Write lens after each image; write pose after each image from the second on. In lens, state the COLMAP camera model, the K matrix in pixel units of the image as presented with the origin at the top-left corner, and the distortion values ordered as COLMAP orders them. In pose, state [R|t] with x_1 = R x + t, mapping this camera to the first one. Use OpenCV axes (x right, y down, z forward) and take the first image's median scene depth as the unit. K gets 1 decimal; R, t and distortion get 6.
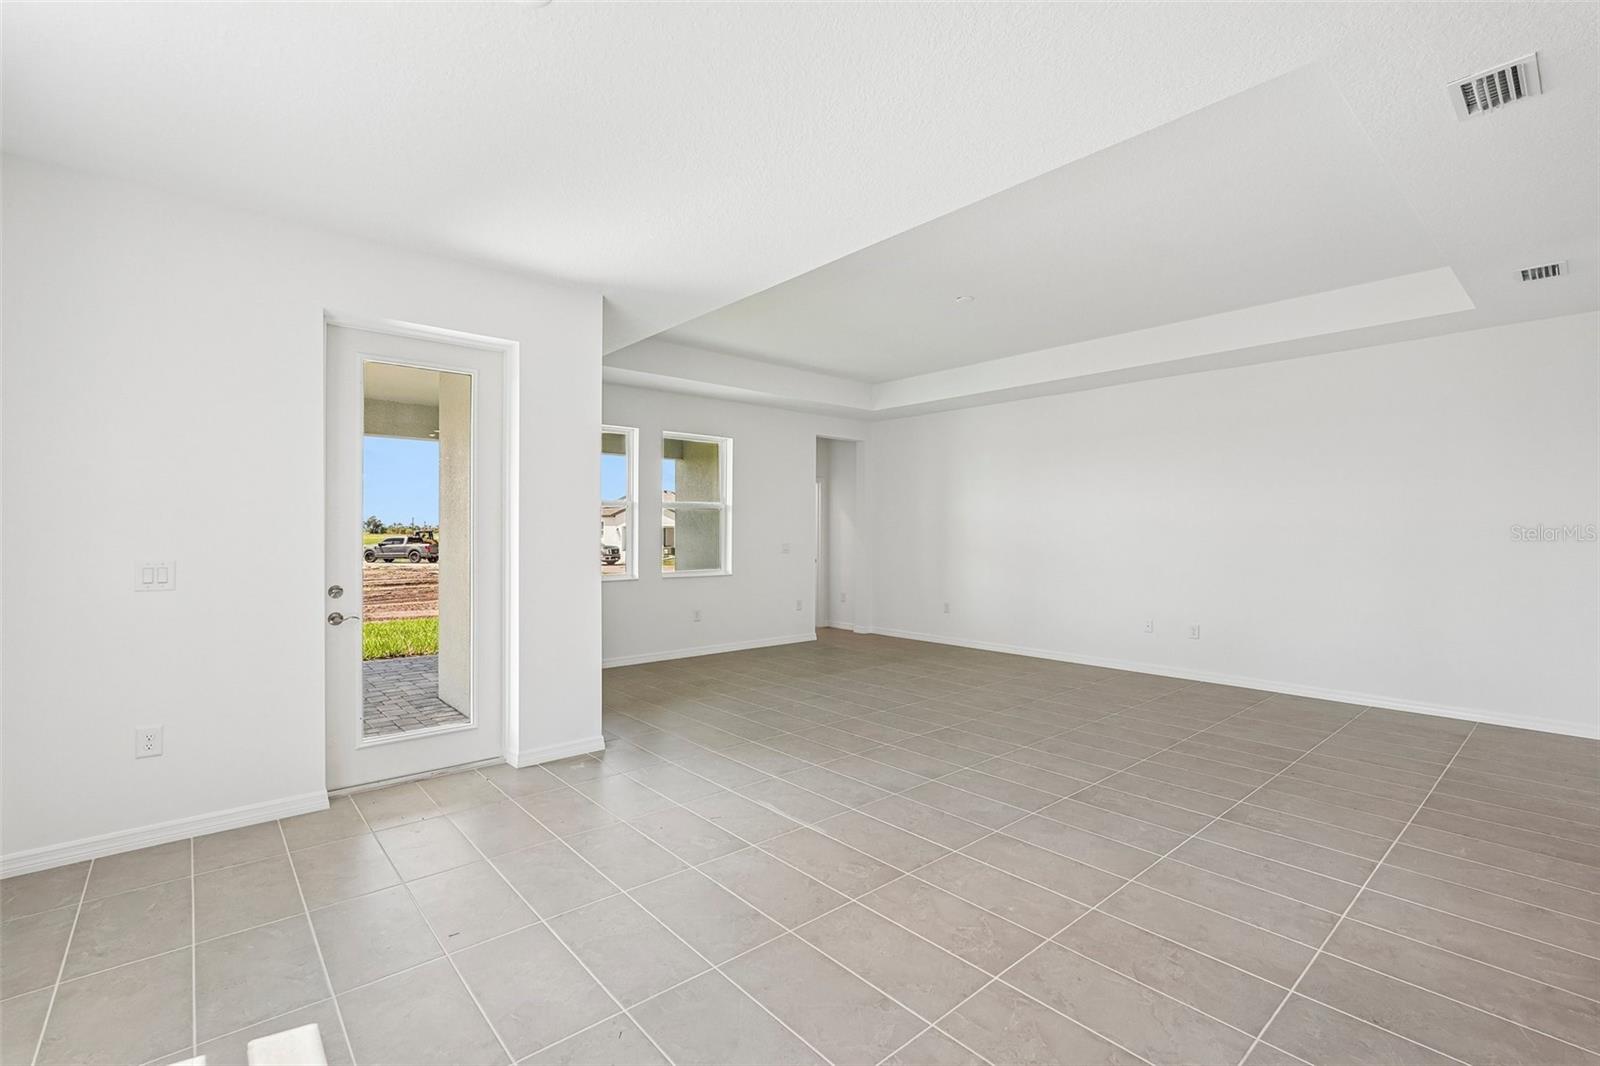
lens RADIAL K [[720.7, 0, 835.2], [0, 720.7, 528.4], [0, 0, 1]] dist [-0.008961, 0.007183]
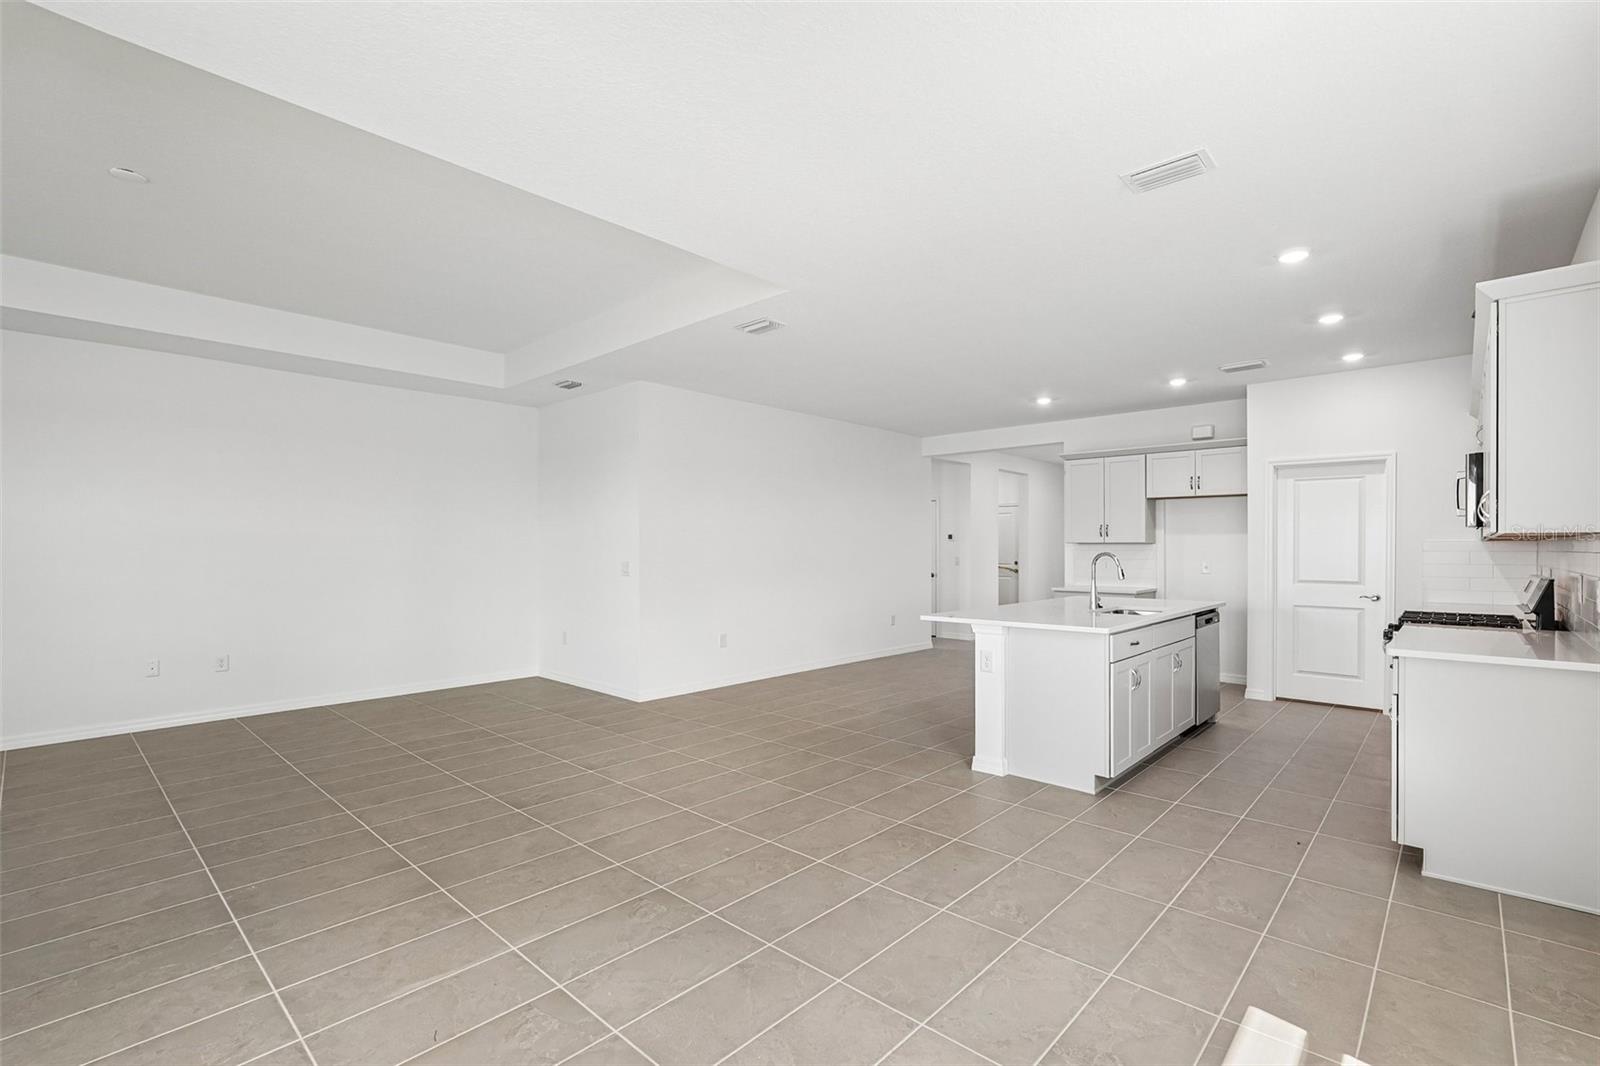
lens RADIAL K [[720.7, 0, 781.6], [0, 720.7, 544.5], [0, 0, 1]] dist [-0.008961, 0.007183]
pose [[-0.073225, 0.003193, 0.997310, -0.678135], [-0.006203, 0.999974, -0.003657, 0.003241], [-0.997296, -0.006455, -0.073203, 0.673952]]
